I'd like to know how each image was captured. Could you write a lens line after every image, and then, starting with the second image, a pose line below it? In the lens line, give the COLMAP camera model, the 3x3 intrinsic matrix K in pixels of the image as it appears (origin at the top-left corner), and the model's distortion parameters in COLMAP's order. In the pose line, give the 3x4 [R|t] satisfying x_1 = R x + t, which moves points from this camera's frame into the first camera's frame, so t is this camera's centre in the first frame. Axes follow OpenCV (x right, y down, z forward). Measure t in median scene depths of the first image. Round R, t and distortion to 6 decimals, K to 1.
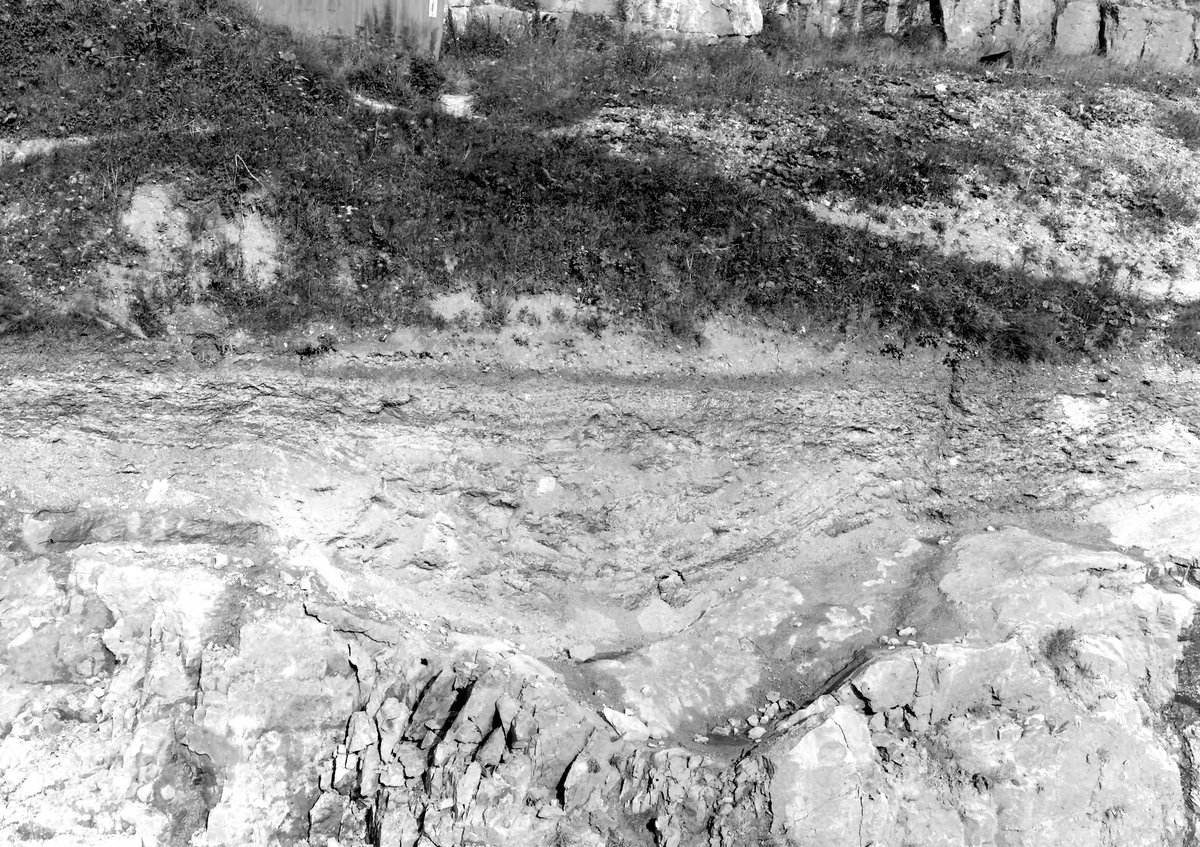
lens RADIAL K [[1538.2, 0, 600.0], [0, 1538.2, 423.5], [0, 0, 1]] dist [0.003072, -0.018693]
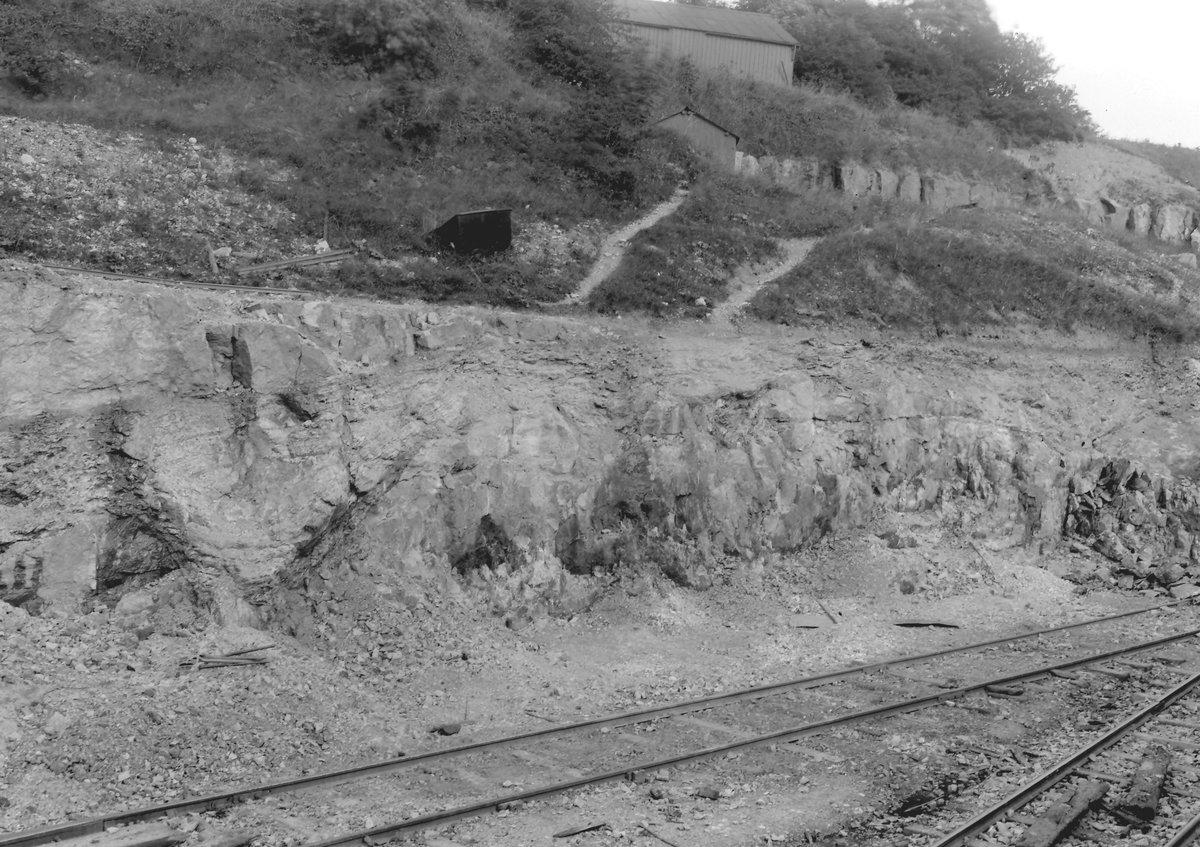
lens RADIAL K [[1435.4, 0, 600.0], [0, 1435.4, 423.5], [0, 0, 1]] dist [0.005226, -0.033554]
pose [[0.940756, -0.049212, 0.335494, -1.215756], [0.081665, 0.993172, -0.083312, 0.180828], [-0.329103, 0.105775, 0.938351, -0.606622]]
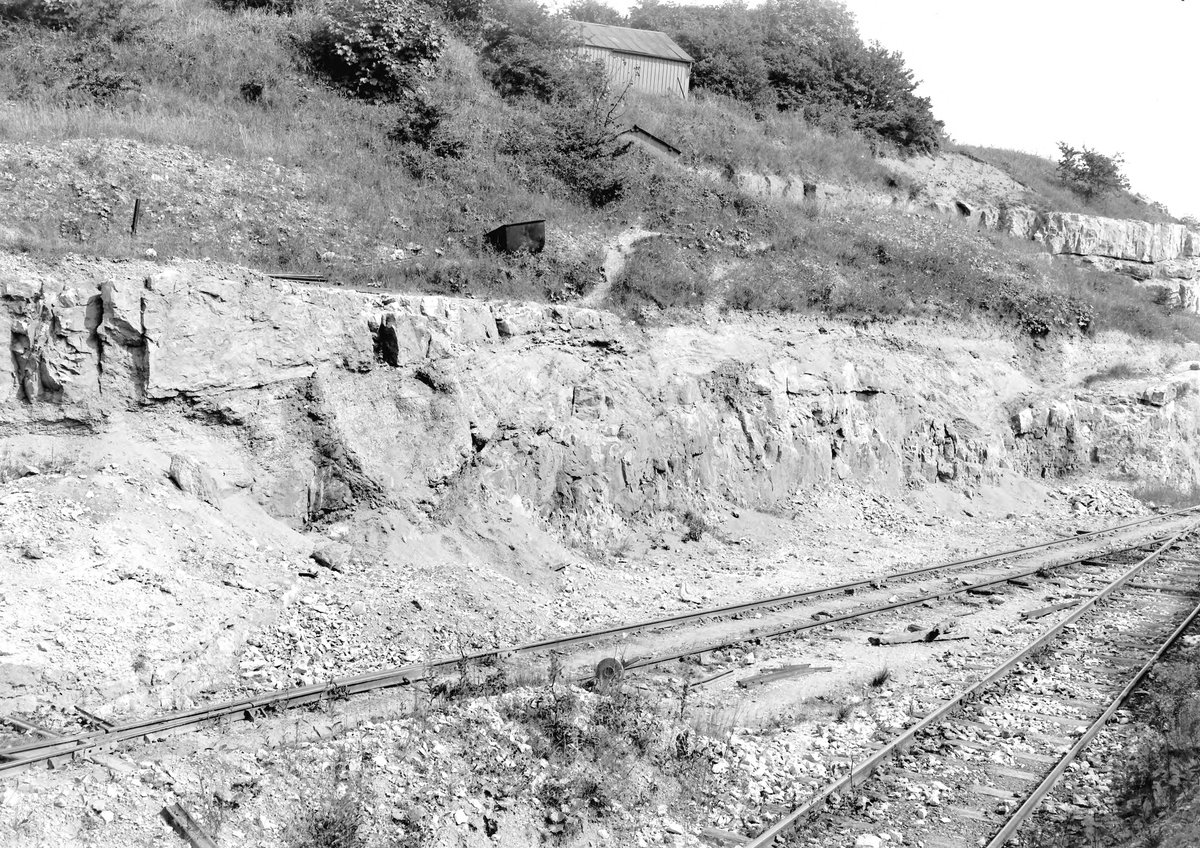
lens RADIAL K [[1435.4, 0, 600.0], [0, 1435.4, 424.0], [0, 0, 1]] dist [0.005226, -0.033554]
pose [[0.895488, -0.062060, 0.440739, -1.518997], [0.102792, 0.992298, -0.069128, 0.209876], [-0.433054, 0.107208, 0.894970, -0.789359]]
